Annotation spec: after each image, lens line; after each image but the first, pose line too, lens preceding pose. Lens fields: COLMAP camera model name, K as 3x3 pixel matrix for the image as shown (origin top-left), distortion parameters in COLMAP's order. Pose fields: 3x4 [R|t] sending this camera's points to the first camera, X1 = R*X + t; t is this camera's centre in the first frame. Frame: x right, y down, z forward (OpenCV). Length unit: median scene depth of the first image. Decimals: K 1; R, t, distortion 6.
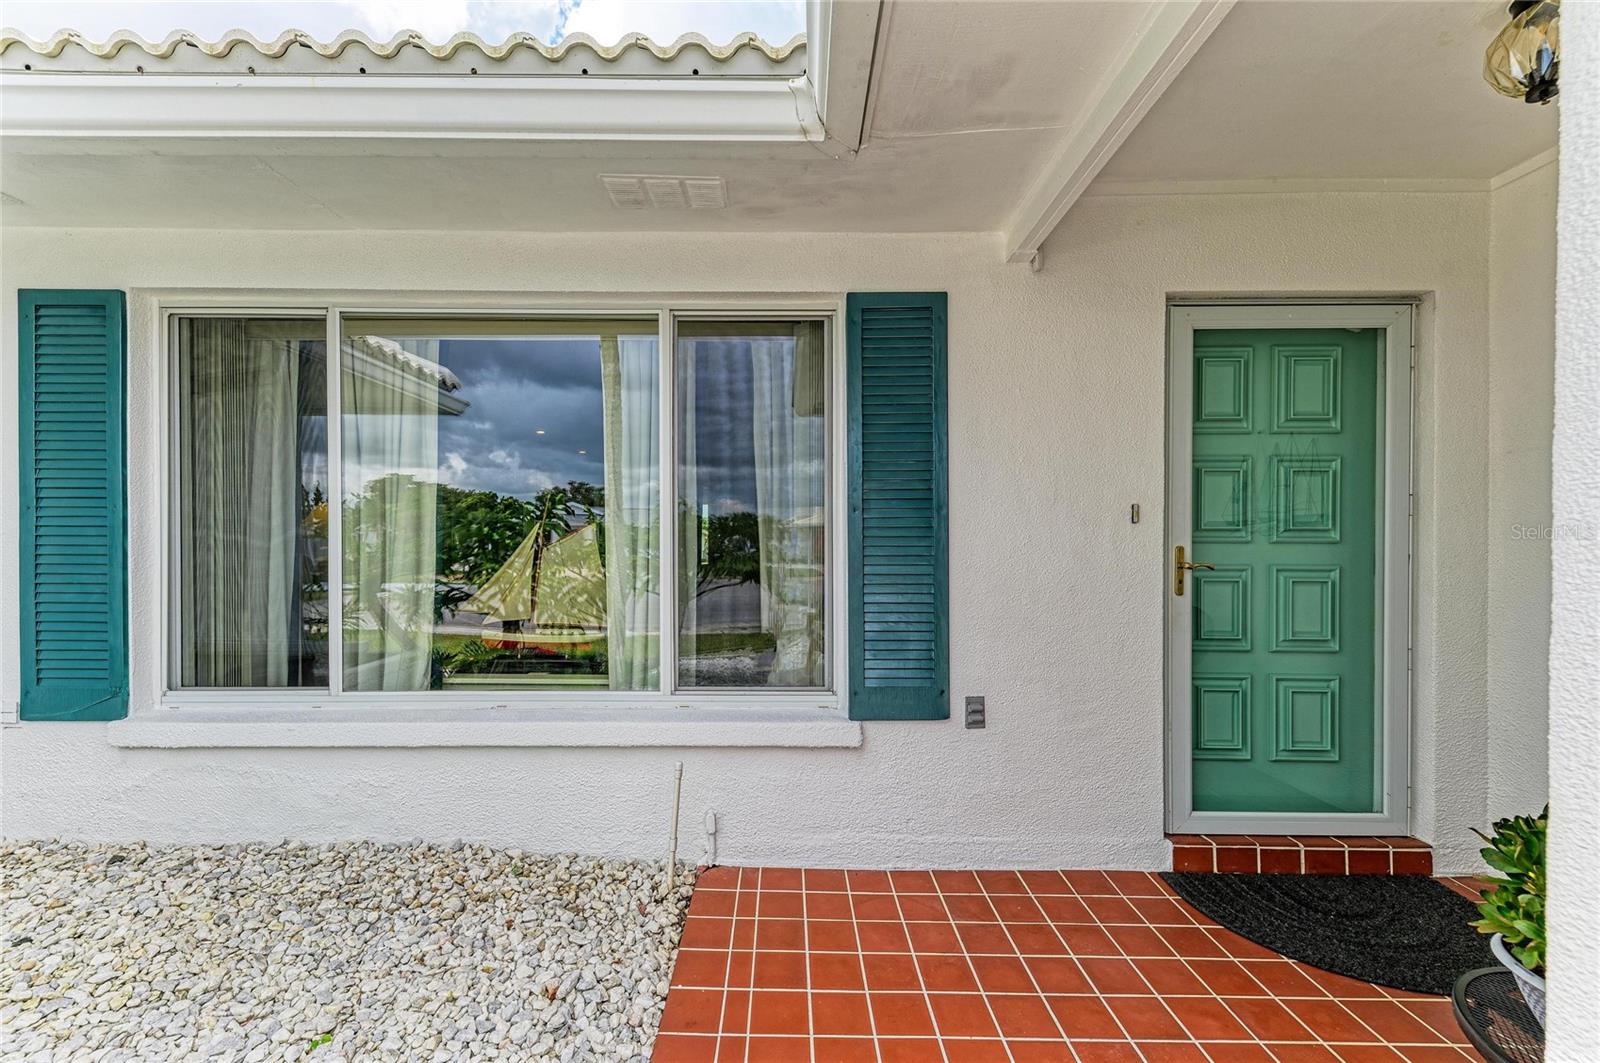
lens RADIAL K [[638.5, 0, 795.7], [0, 638.5, 540.9], [0, 0, 1]] dist [-0.001796, -0.000206]
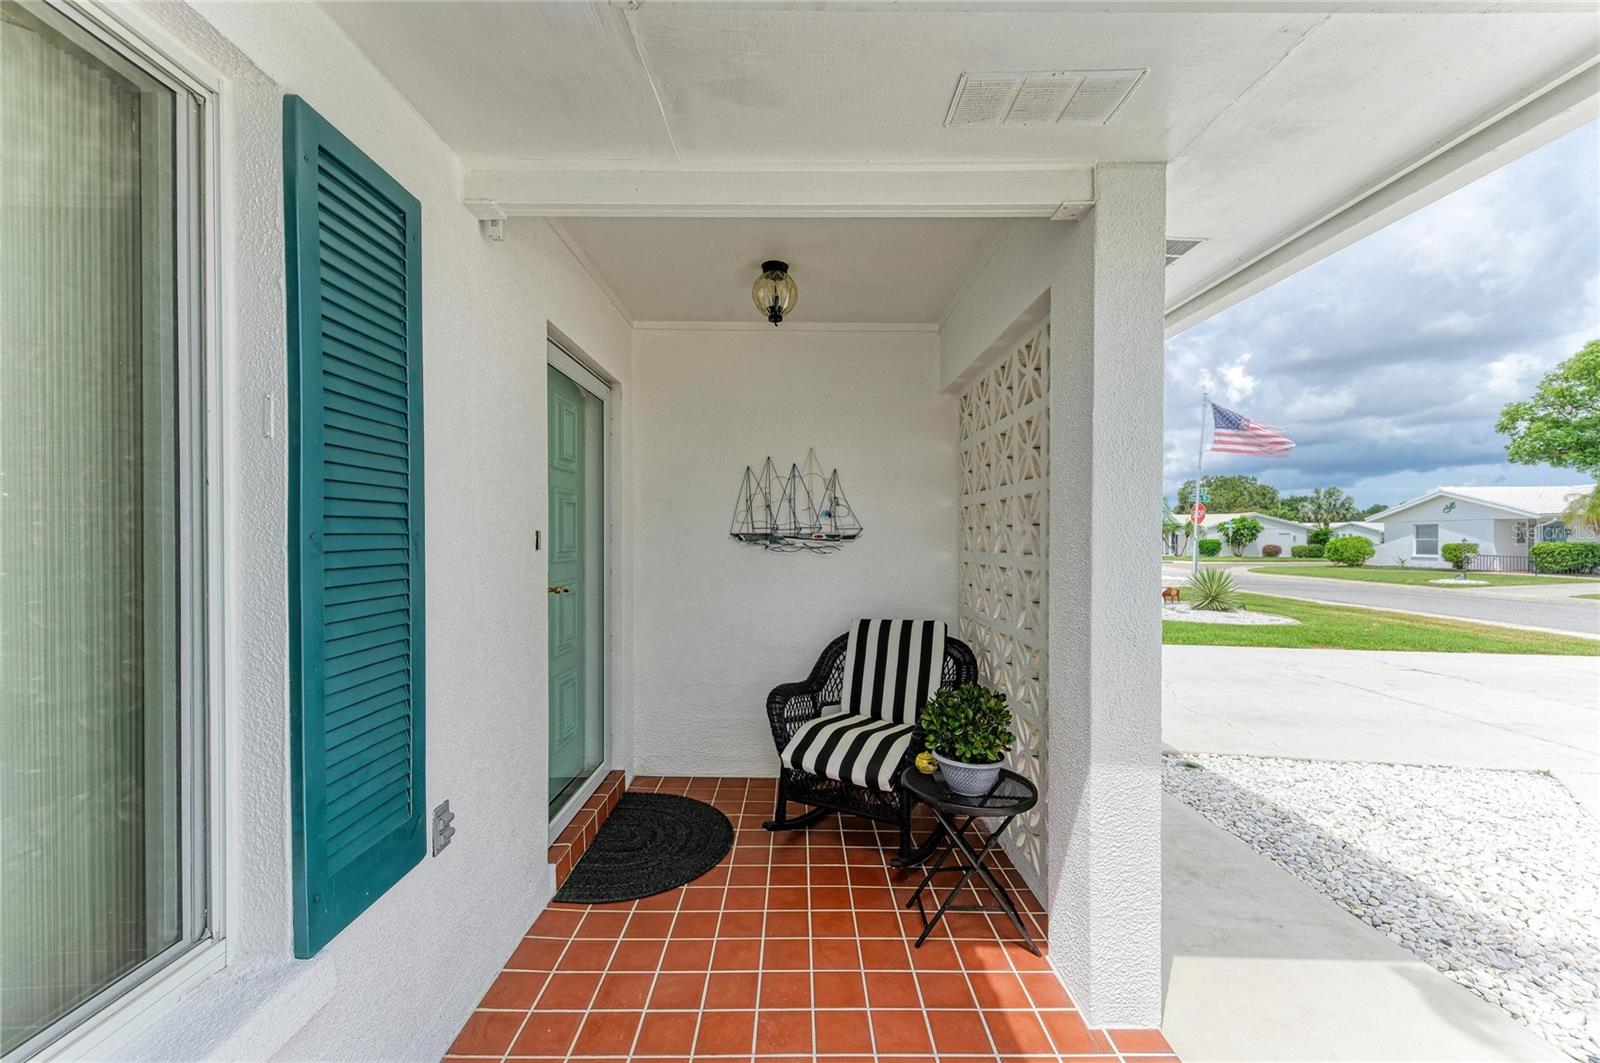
lens RADIAL K [[614.4, 0, 804.9], [0, 614.4, 539.3], [0, 0, 1]] dist [0.015219, 0.000070]
pose [[0.003577, -0.005895, 0.999976, -0.410205], [-0.003313, 0.999977, 0.005907, -0.055009], [-0.999988, -0.003335, 0.003558, 0.625848]]
